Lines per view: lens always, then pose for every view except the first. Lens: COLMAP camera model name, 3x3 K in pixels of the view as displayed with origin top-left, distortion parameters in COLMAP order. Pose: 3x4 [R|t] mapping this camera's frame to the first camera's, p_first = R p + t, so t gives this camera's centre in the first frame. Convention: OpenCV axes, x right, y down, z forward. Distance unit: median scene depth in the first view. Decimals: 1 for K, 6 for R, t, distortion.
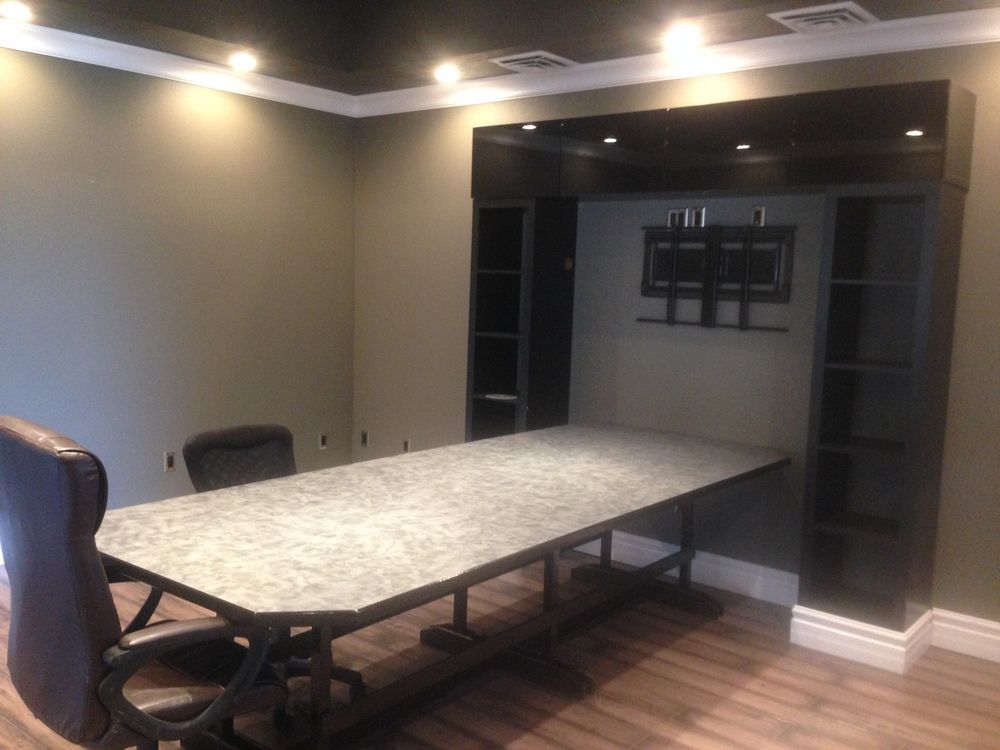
lens RADIAL K [[925.2, 0, 500.0], [0, 925.2, 375.0], [0, 0, 1]] dist [0.132974, -0.270332]
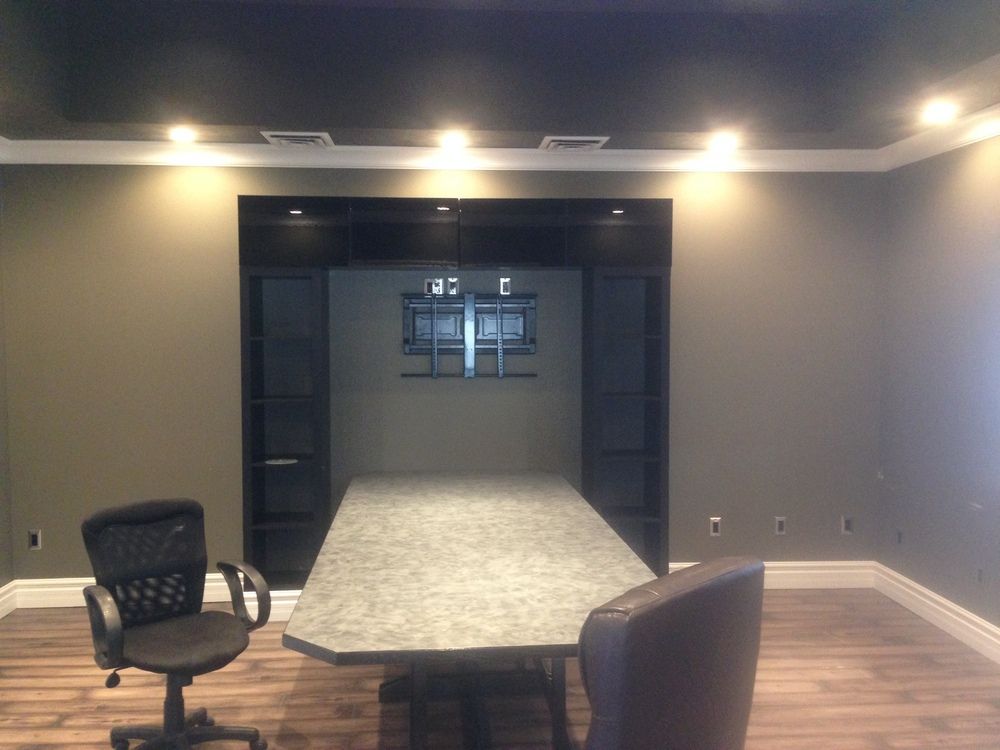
lens RADIAL K [[925.2, 0, 500.0], [0, 925.2, 375.0], [0, 0, 1]] dist [0.132974, -0.270332]
pose [[0.720968, -0.074679, 0.688933, -0.942246], [0.102327, 0.994751, 0.000744, -0.085426], [-0.685372, 0.069960, 0.724825, 0.185980]]
